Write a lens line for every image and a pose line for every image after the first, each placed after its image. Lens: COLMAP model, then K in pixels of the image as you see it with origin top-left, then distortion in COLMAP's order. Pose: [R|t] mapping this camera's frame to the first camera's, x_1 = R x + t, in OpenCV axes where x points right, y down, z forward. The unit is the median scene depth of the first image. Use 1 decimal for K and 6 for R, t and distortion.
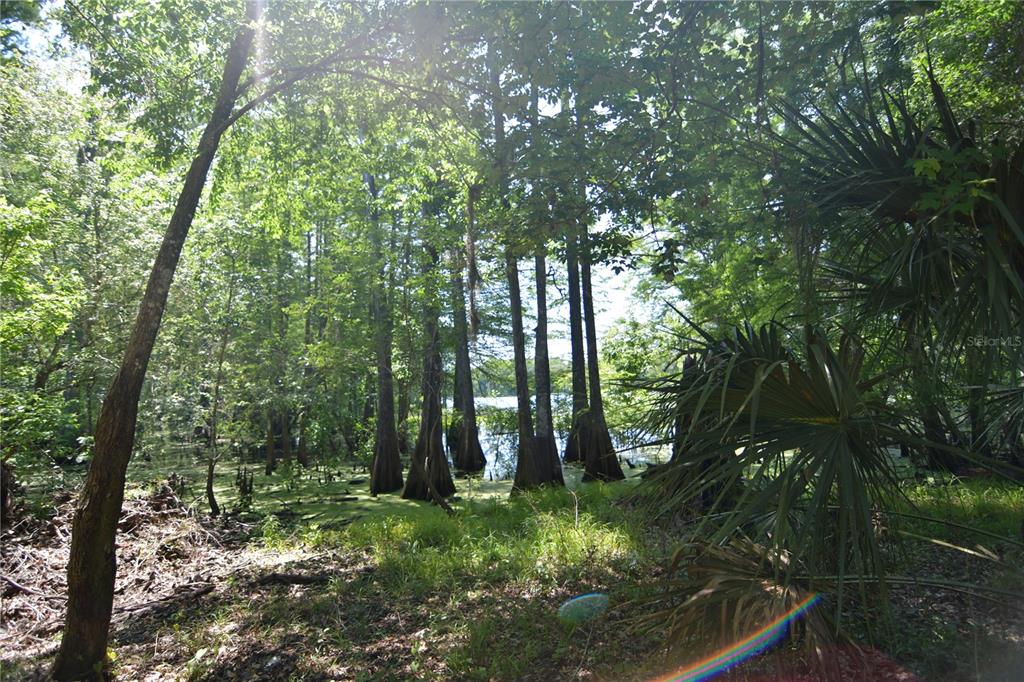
lens RADIAL K [[490.5, 0, 508.9], [0, 490.5, 340.1], [0, 0, 1]] dist [-0.009784, -0.007335]
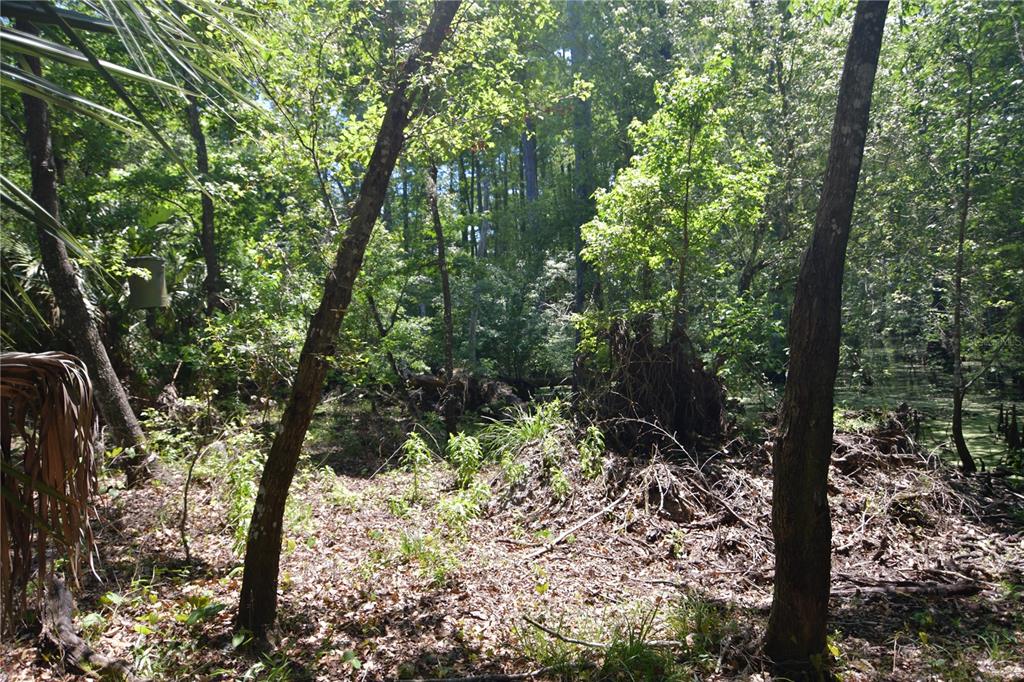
lens RADIAL K [[694.8, 0, 507.0], [0, 694.8, 341.5], [0, 0, 1]] dist [0.003846, -0.017213]
pose [[0.445634, 0.020652, -0.894977, -0.054374], [0.131709, 0.987342, 0.088365, 0.024007], [0.885473, -0.157255, 0.437273, 0.077889]]
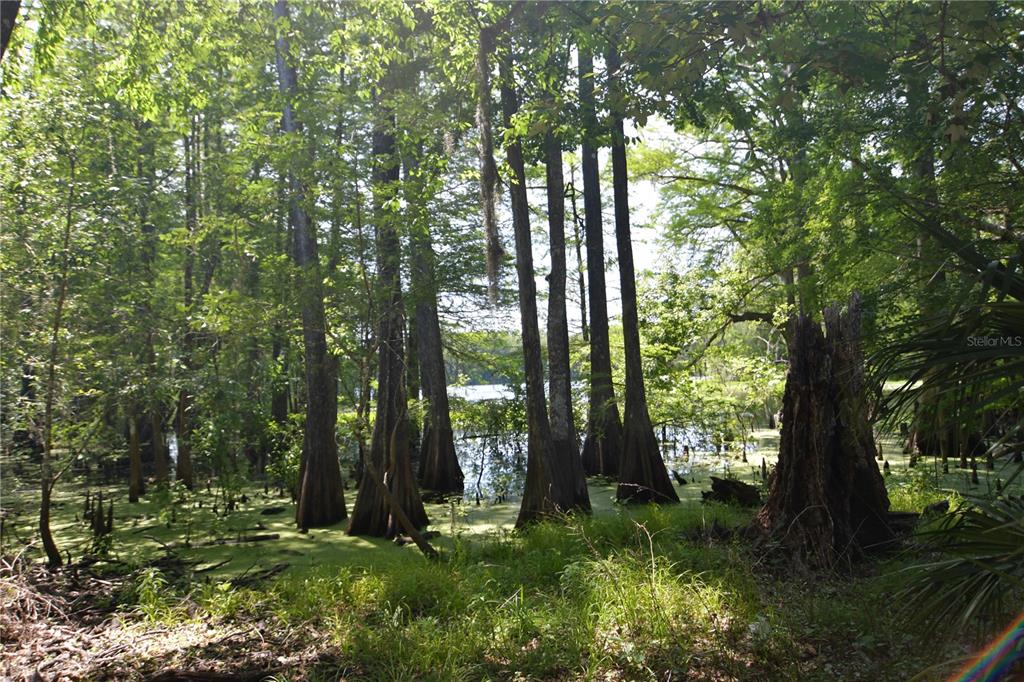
lens RADIAL K [[694.8, 0, 507.3], [0, 694.8, 340.7], [0, 0, 1]] dist [0.003846, -0.017213]
pose [[0.998613, -0.002423, 0.052600, -0.070636], [-0.000231, 0.998730, 0.050388, 0.021513], [-0.052655, -0.050331, 0.997344, 0.096780]]
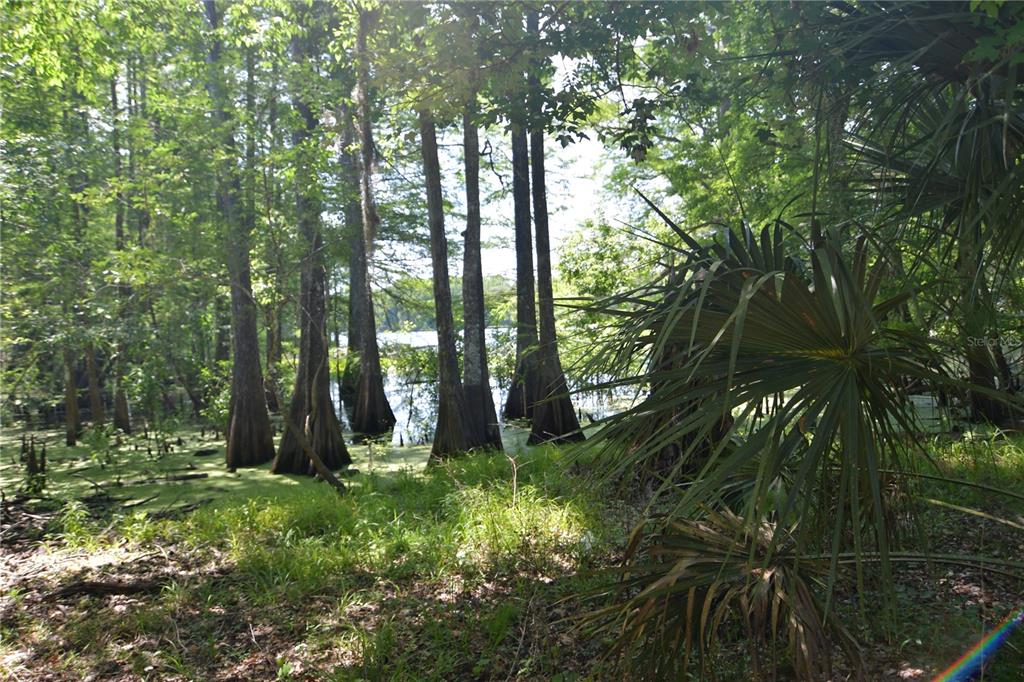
lens RADIAL K [[694.8, 0, 507.3], [0, 694.8, 341.4], [0, 0, 1]] dist [0.003846, -0.017213]
pose [[0.993909, -0.004409, 0.110118, 0.009853], [-0.009876, 0.991616, 0.128841, 0.003444], [-0.109762, -0.129143, 0.985532, 0.002558]]
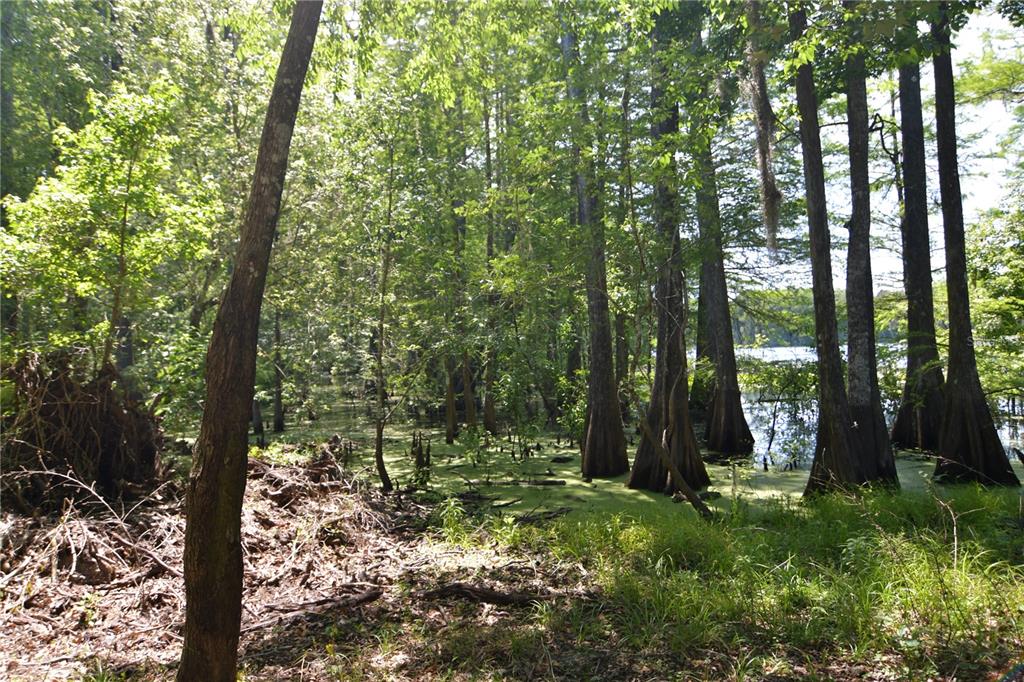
lens RADIAL K [[694.8, 0, 507.0], [0, 694.8, 340.5], [0, 0, 1]] dist [0.003846, -0.017213]
pose [[0.932689, 0.000448, -0.360681, -0.037445], [0.037666, 0.994411, 0.098635, 0.025807], [0.358709, -0.105582, 0.927459, 0.091391]]
